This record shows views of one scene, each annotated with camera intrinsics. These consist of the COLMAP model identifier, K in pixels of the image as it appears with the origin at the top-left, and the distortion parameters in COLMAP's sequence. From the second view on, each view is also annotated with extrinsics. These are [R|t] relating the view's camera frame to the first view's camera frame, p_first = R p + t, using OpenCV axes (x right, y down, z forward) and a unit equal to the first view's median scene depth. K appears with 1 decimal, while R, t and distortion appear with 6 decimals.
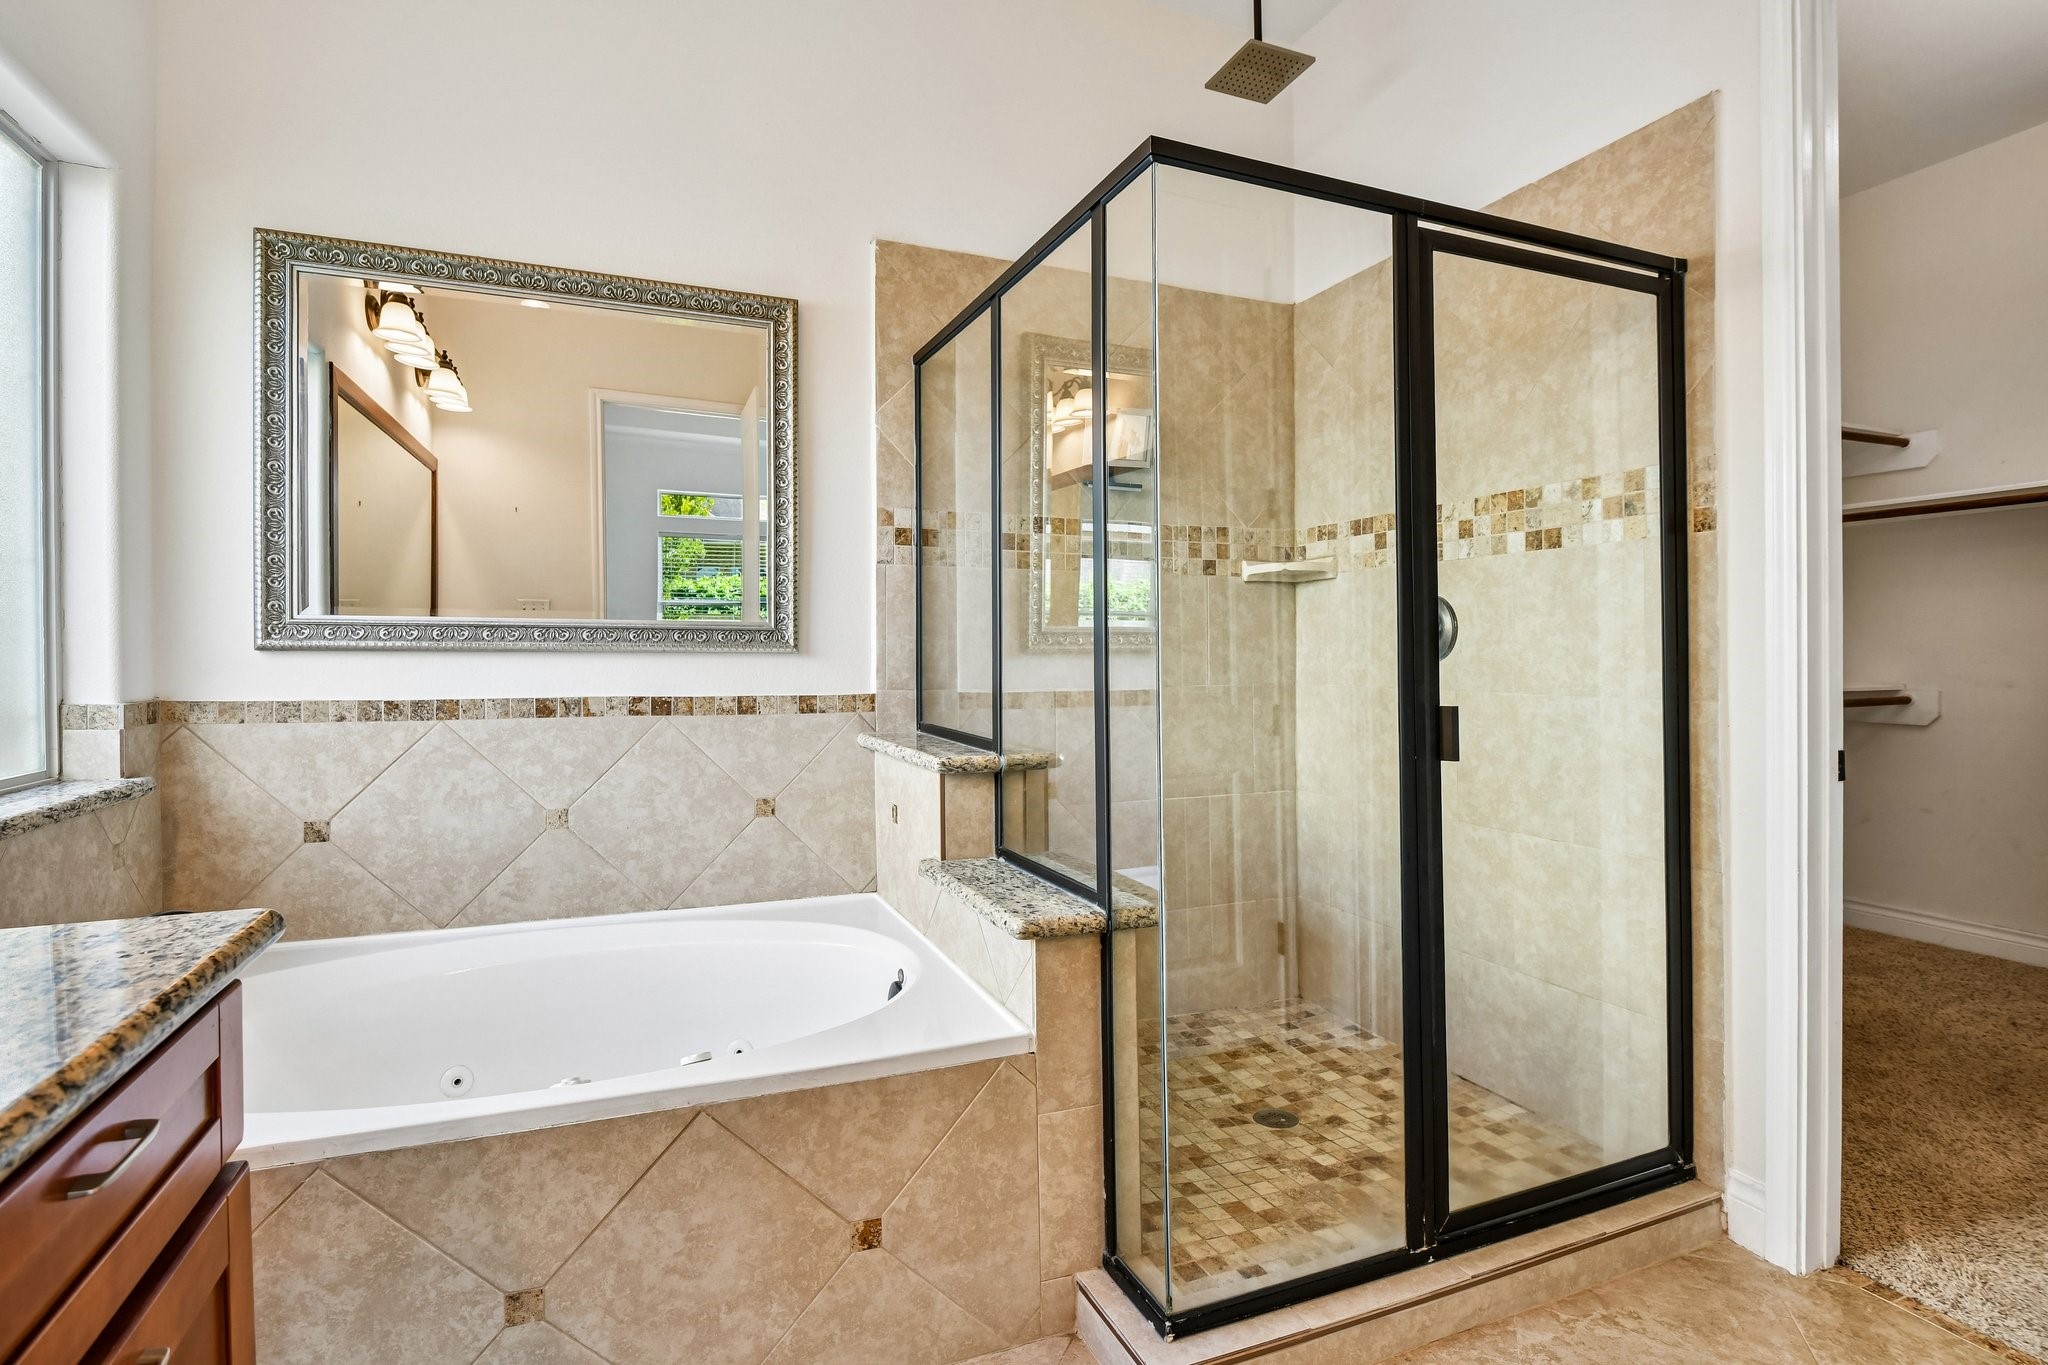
lens RADIAL K [[987.3, 0, 1018.8], [0, 987.3, 666.1], [0, 0, 1]] dist [-0.014757, -0.003727]
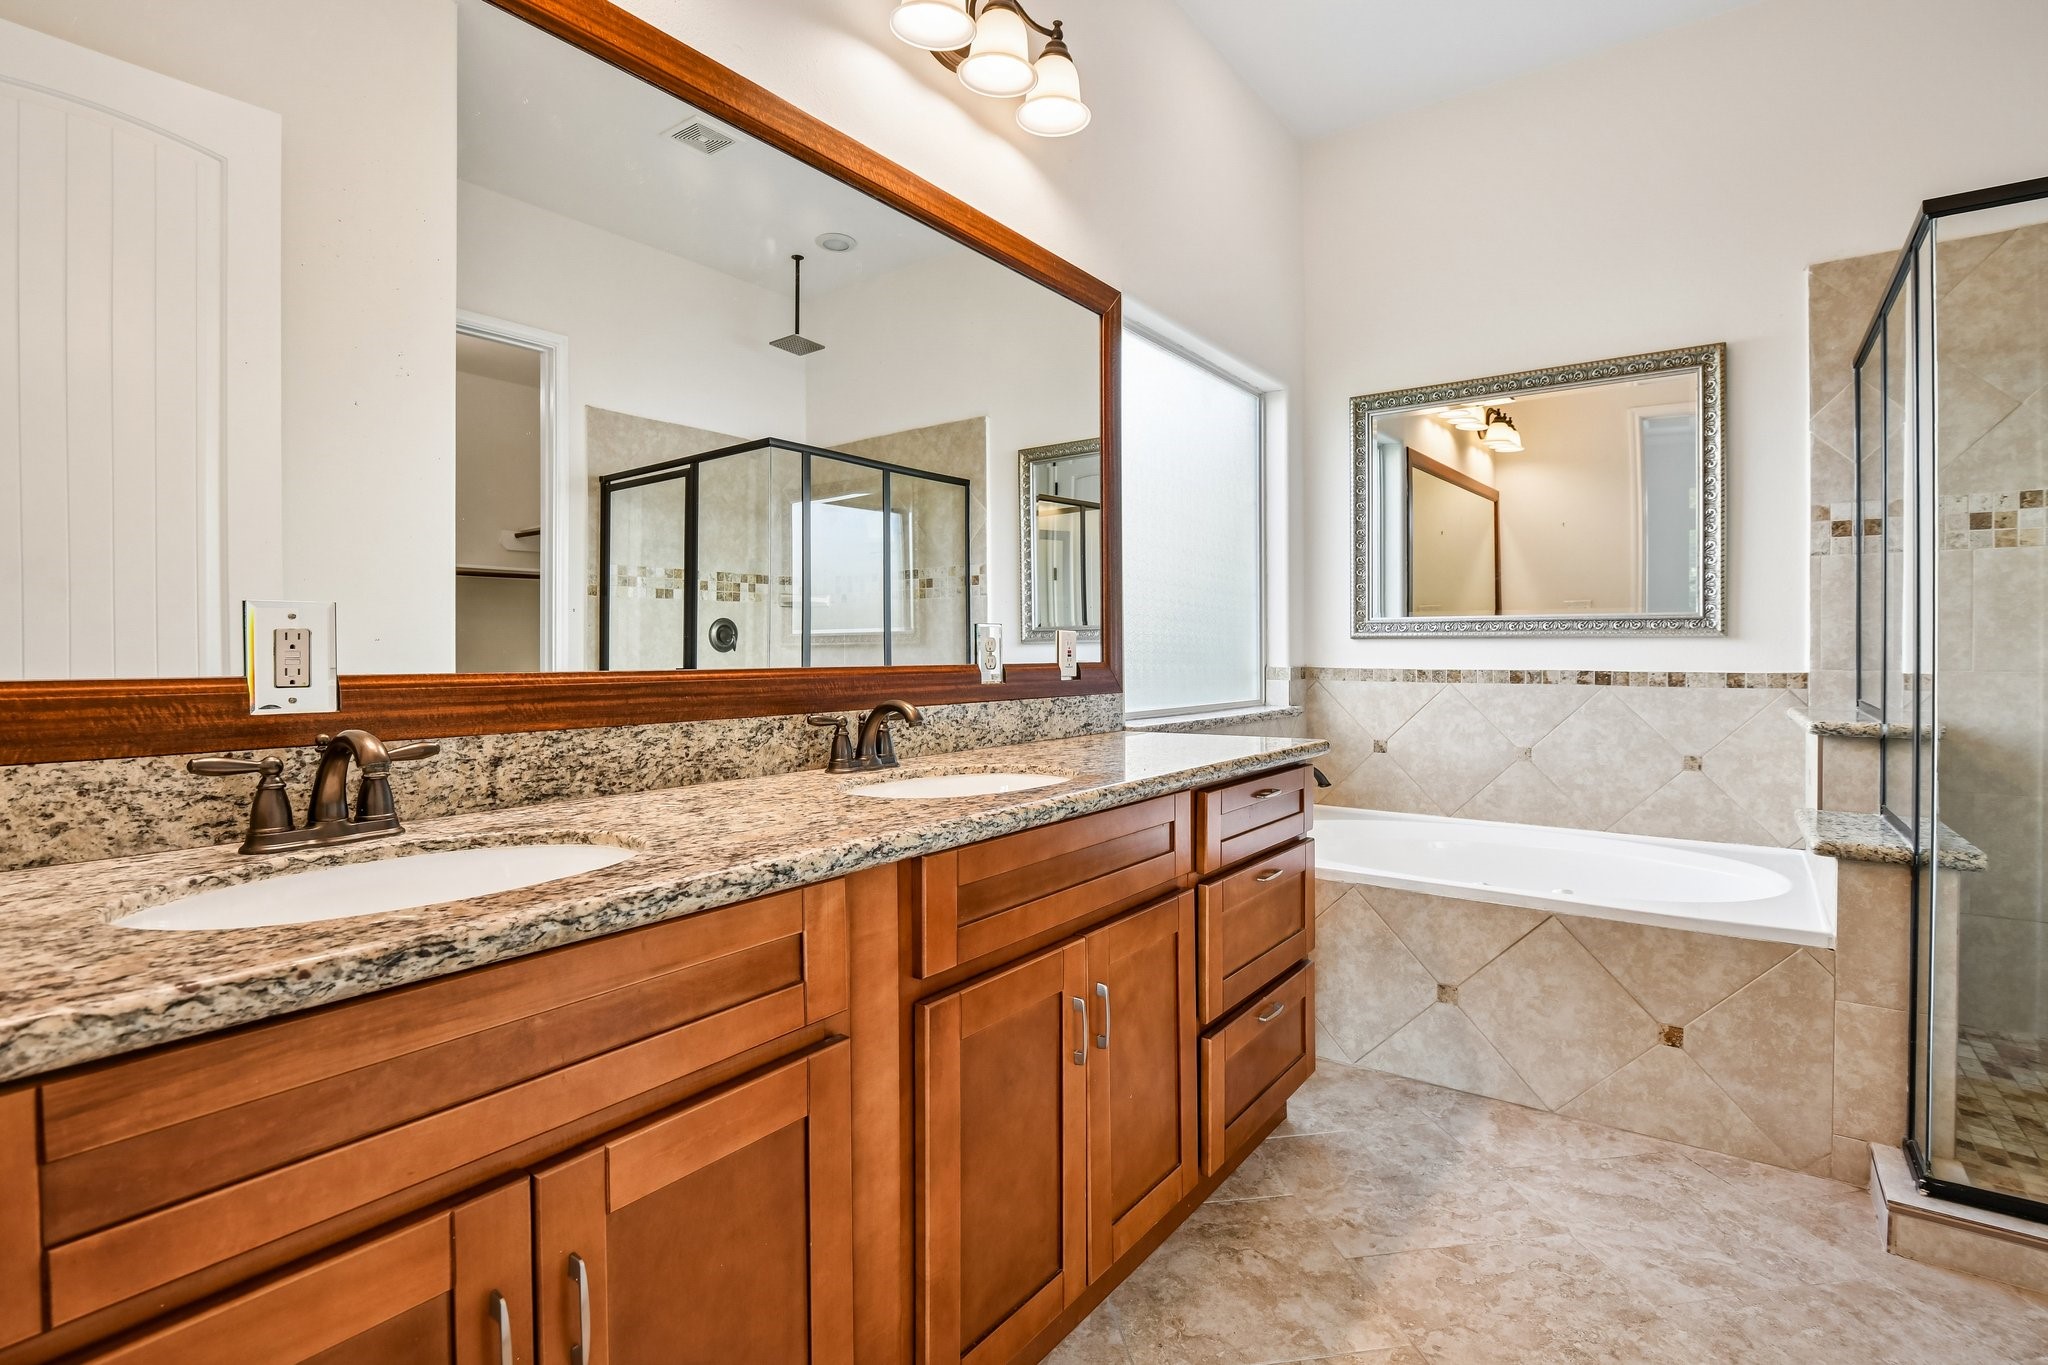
lens RADIAL K [[987.3, 0, 1028.0], [0, 987.3, 665.1], [0, 0, 1]] dist [-0.014757, -0.003727]
pose [[0.520132, 0.009150, -0.854037, 0.418196], [-0.008769, 0.999947, 0.005373, 0.026284], [0.854041, 0.004695, 0.520184, -0.403640]]
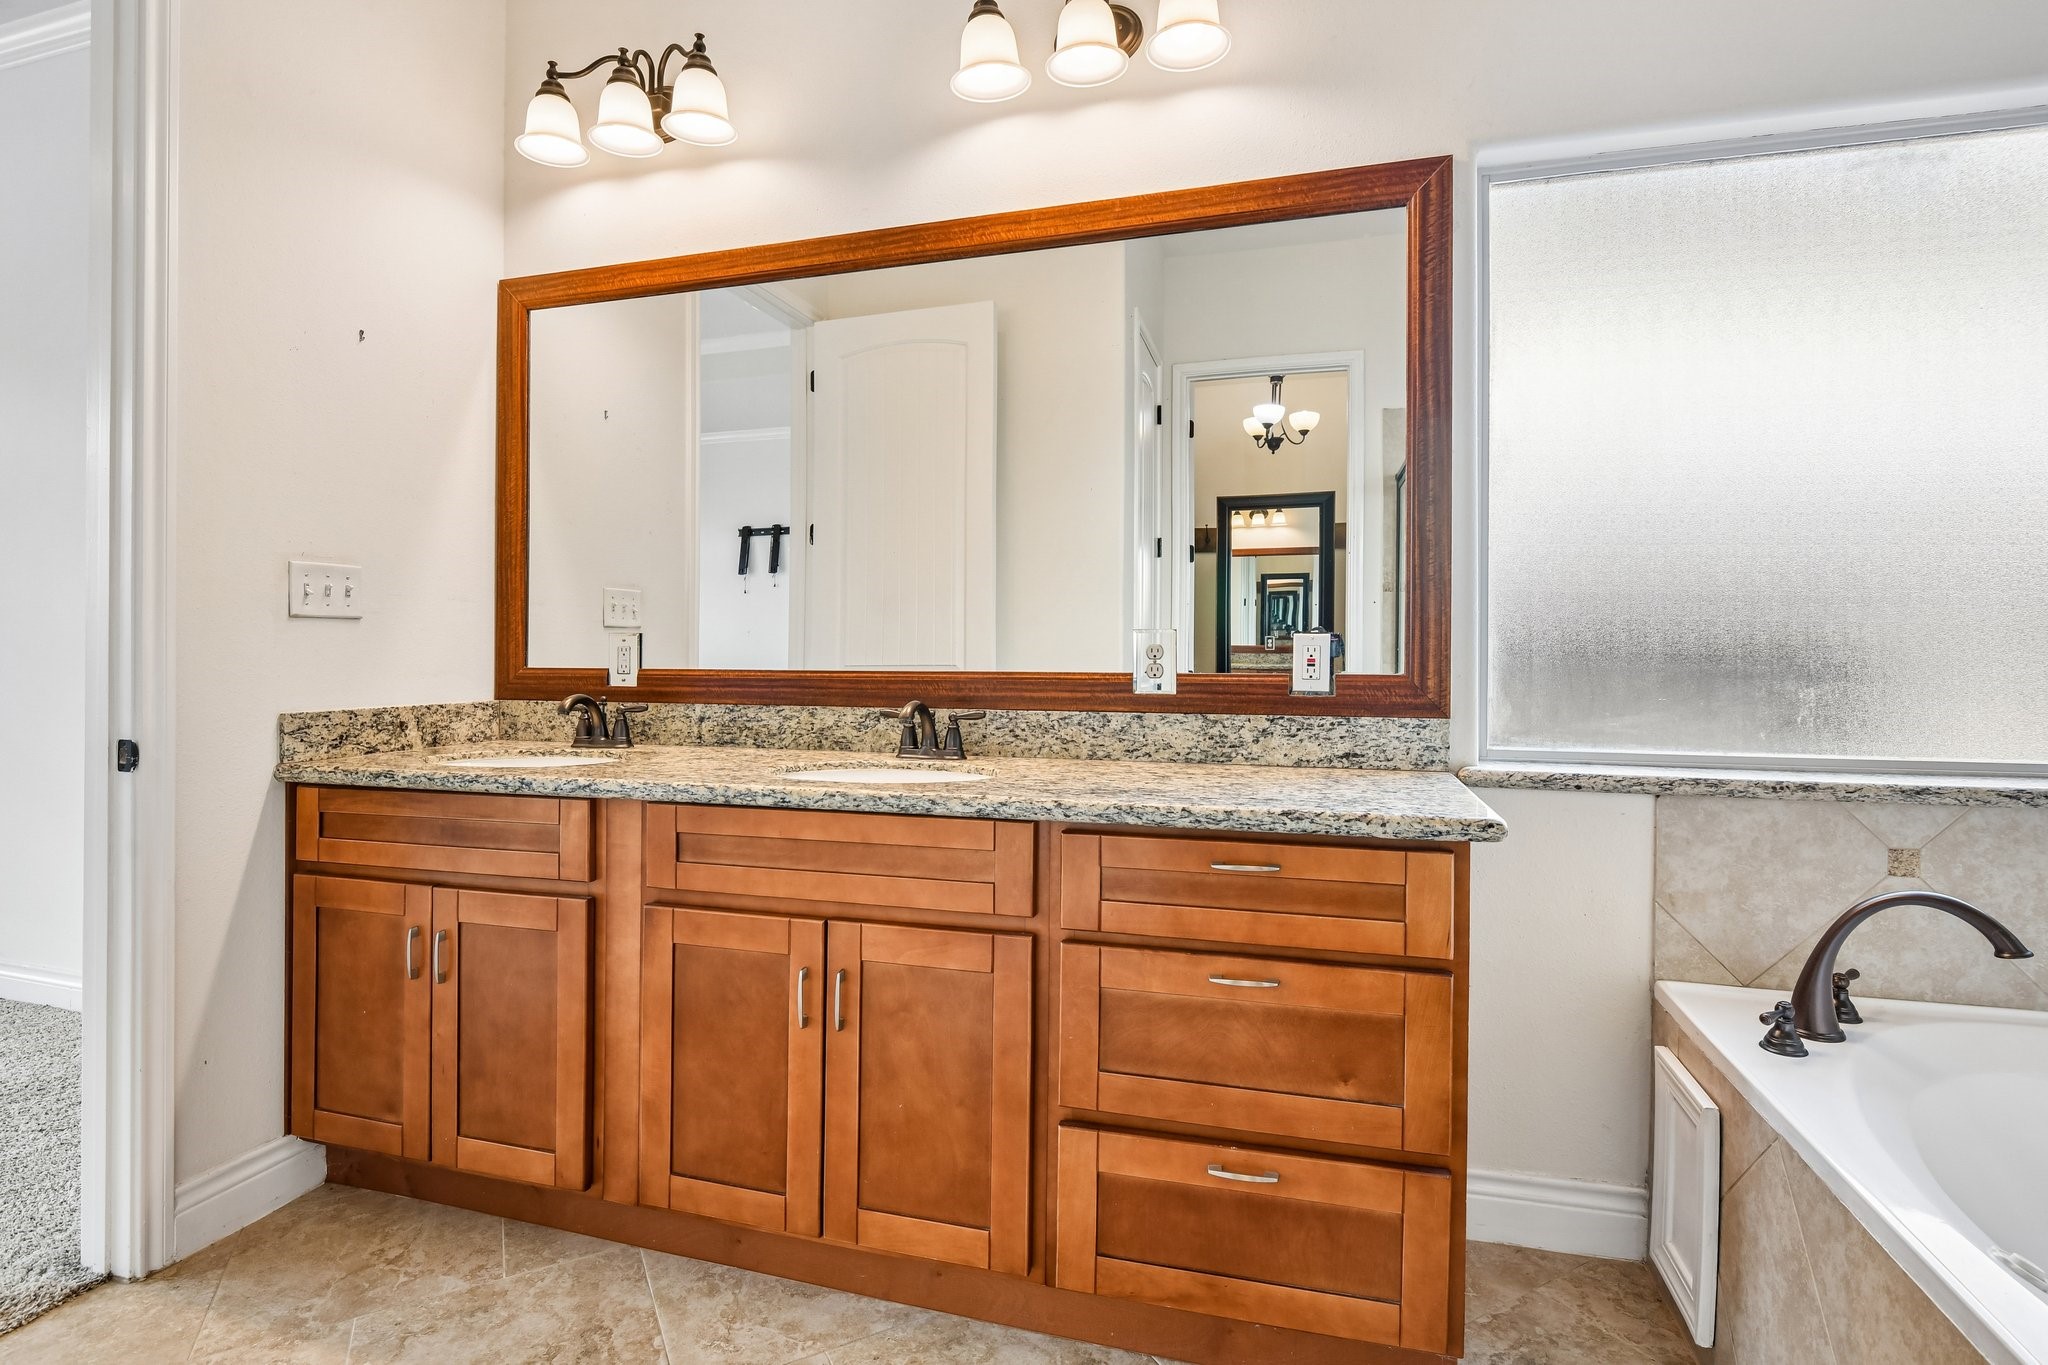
lens RADIAL K [[987.3, 0, 993.6], [0, 987.3, 650.0], [0, 0, 1]] dist [-0.014757, -0.003727]
pose [[-0.637785, 0.006840, -0.770184, 0.353132], [-0.008618, 0.999835, 0.016016, -0.005157], [0.770166, 0.016852, -0.637621, 0.609652]]
